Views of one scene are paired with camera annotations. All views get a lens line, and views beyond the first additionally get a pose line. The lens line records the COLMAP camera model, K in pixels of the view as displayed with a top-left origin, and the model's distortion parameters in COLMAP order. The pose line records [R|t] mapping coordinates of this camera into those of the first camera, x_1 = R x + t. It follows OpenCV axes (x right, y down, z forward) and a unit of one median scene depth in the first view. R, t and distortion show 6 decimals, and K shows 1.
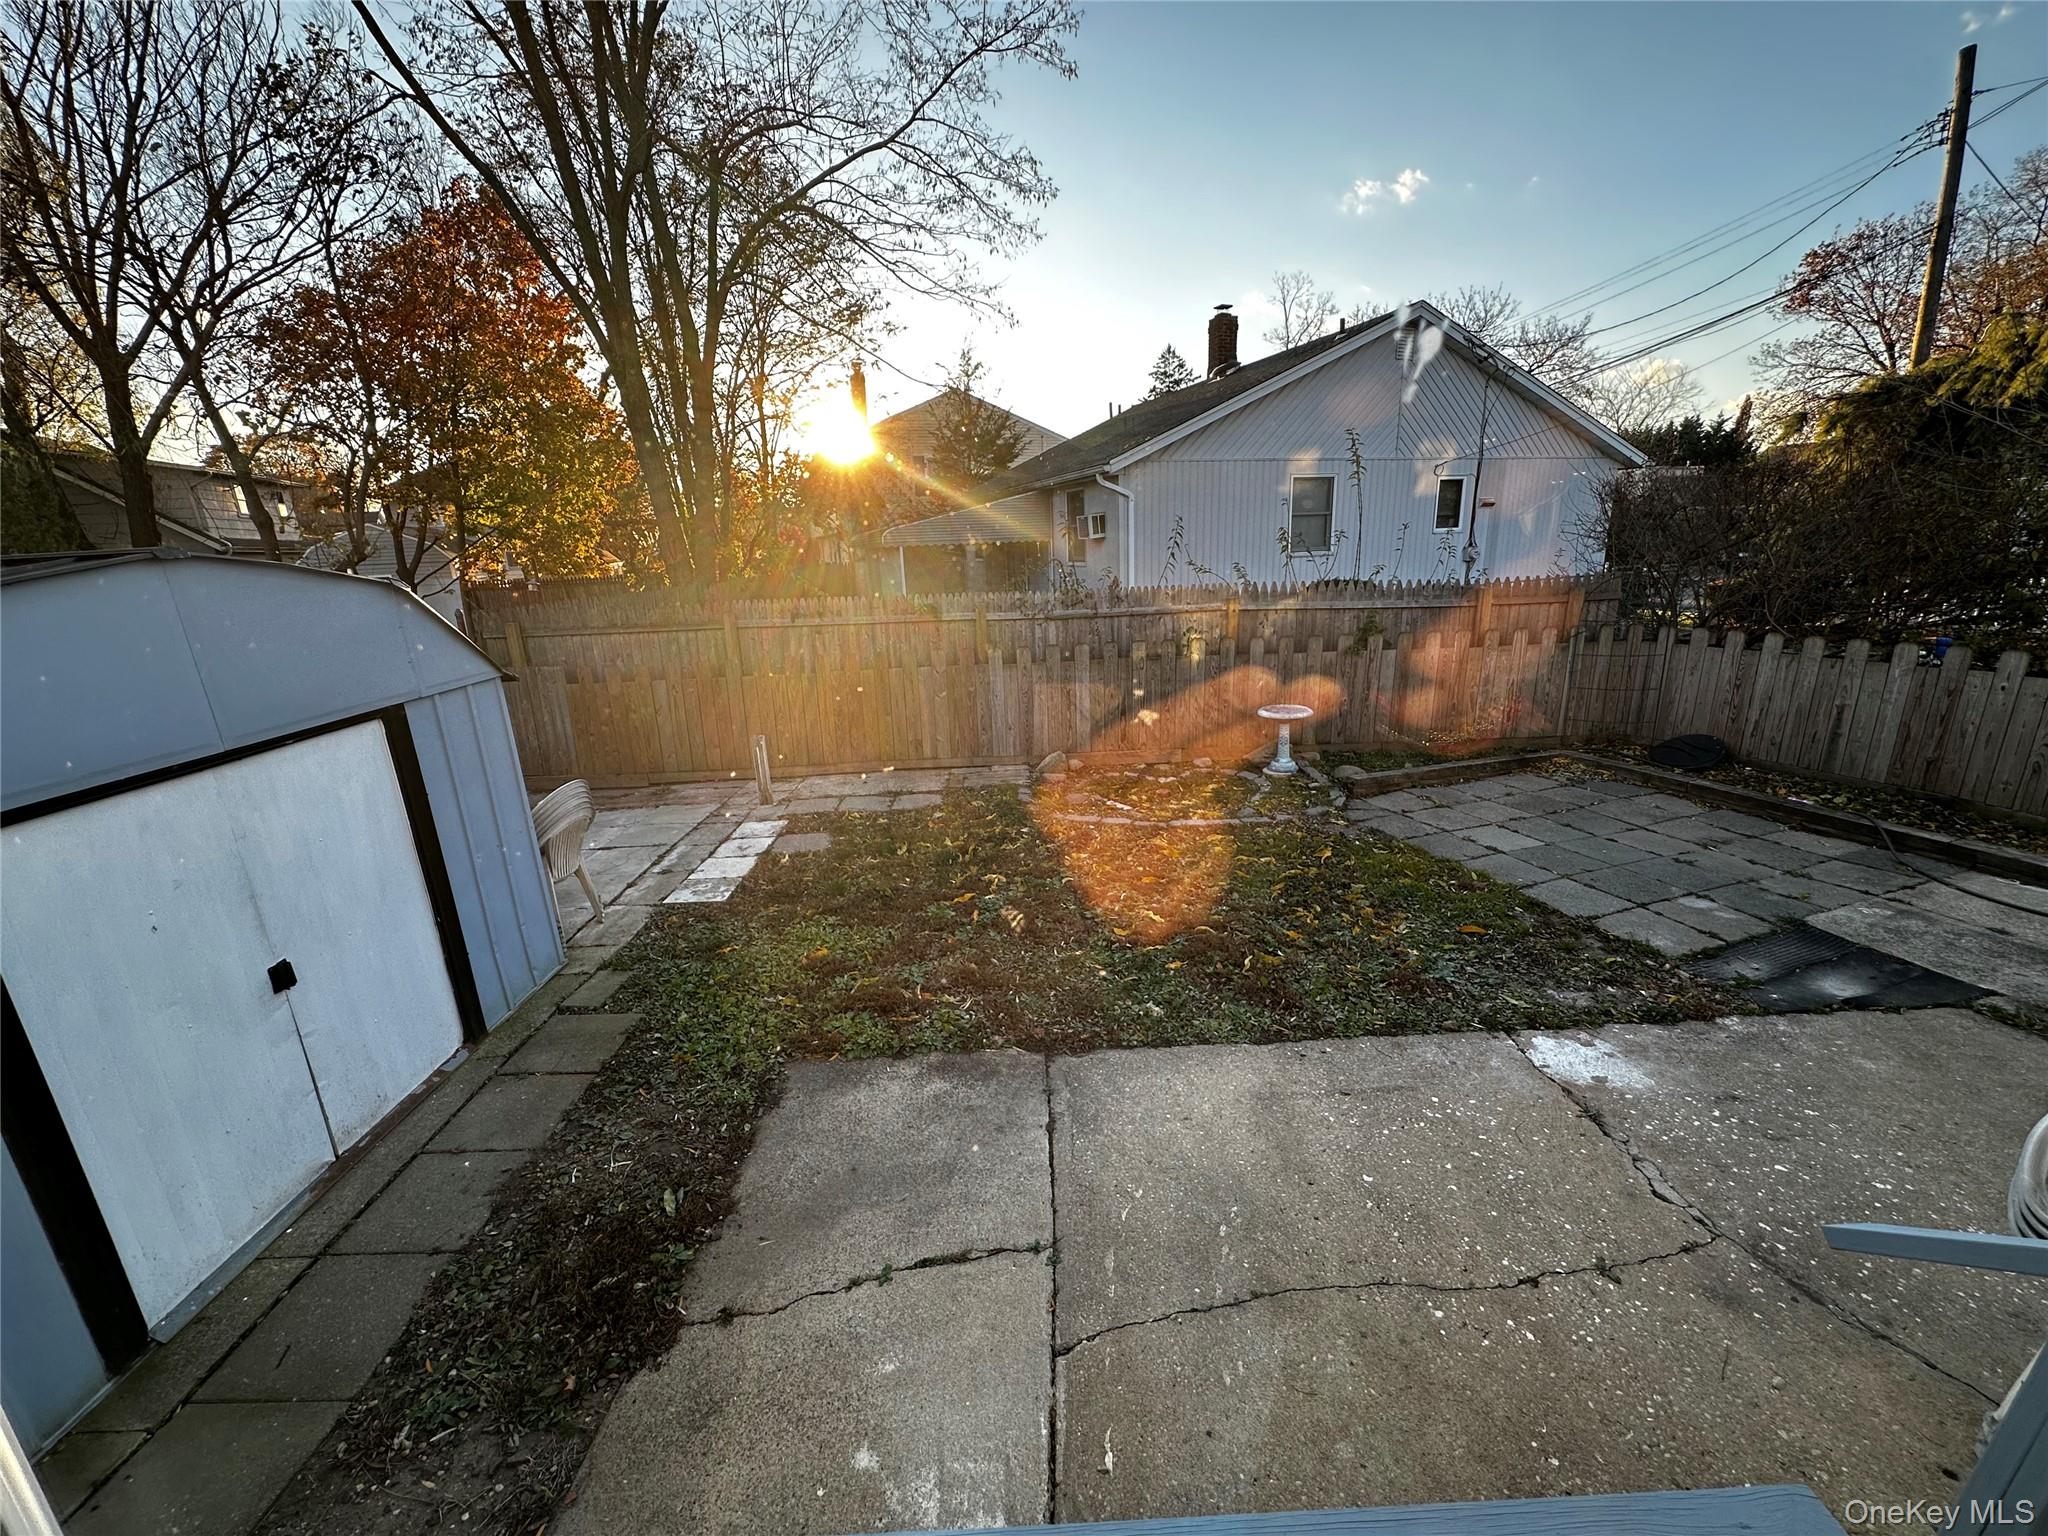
lens RADIAL K [[818.1, 0, 1020.7], [0, 818.1, 769.1], [0, 0, 1]] dist [-0.003701, 0.001043]
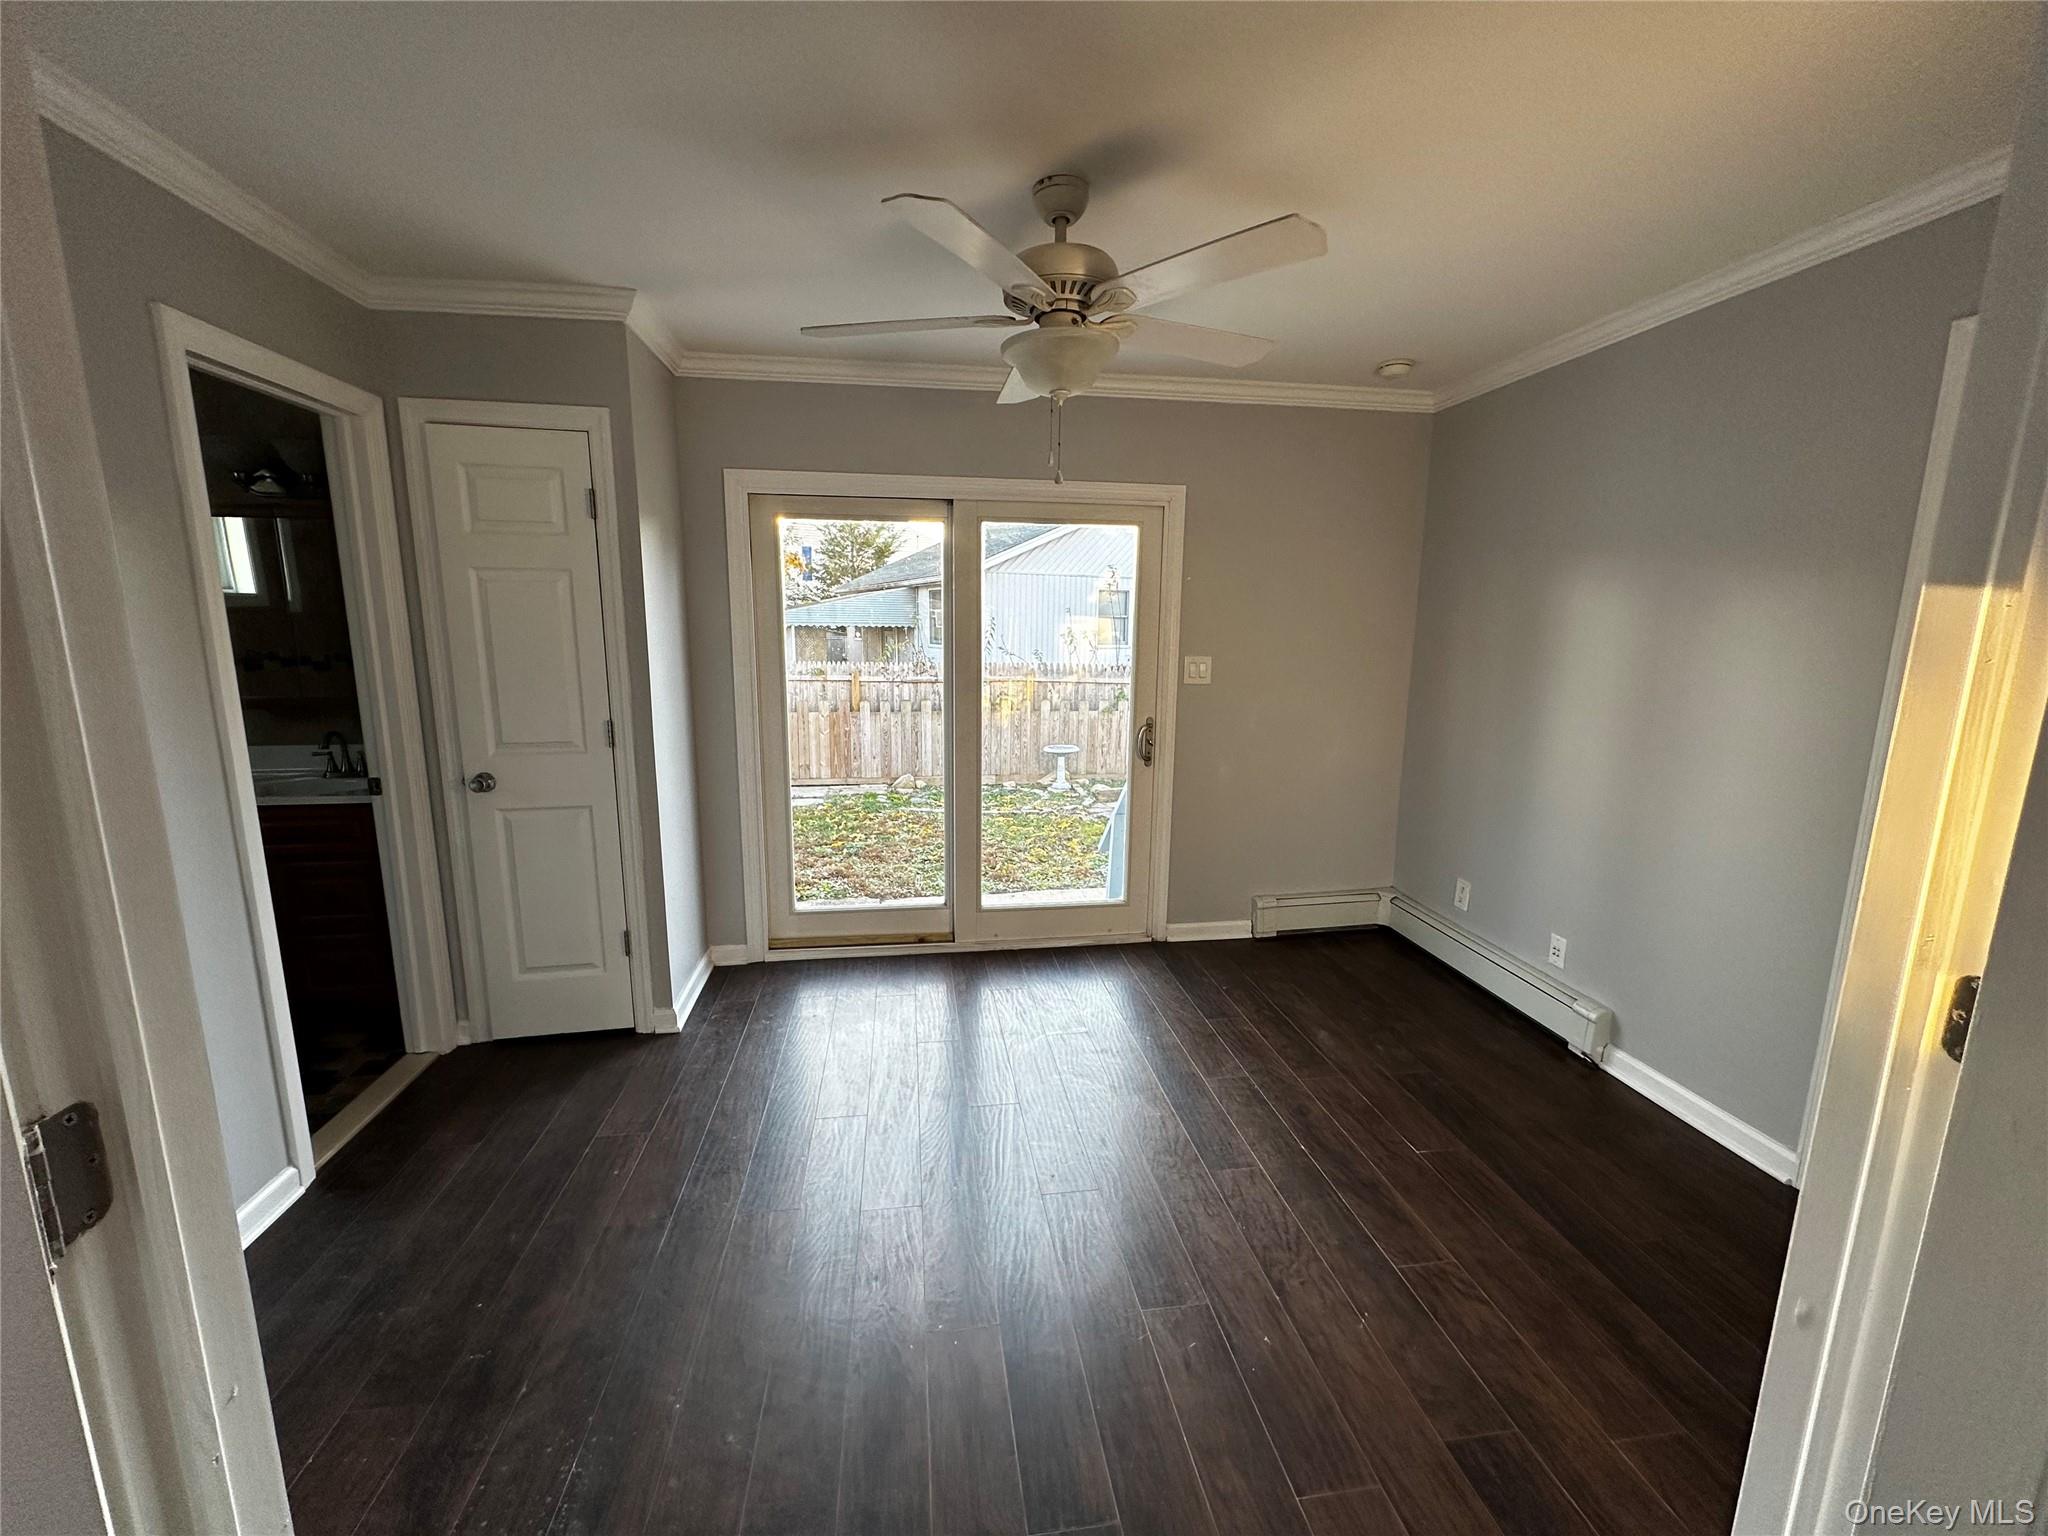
lens RADIAL K [[818.1, 0, 1020.7], [0, 818.1, 769.1], [0, 0, 1]] dist [-0.003701, 0.001043]
pose [[0.988956, 0.024117, 0.146237, 0.031426], [-0.009536, 0.994982, -0.099601, 0.110257], [-0.147905, 0.097107, 0.984223, -0.431175]]
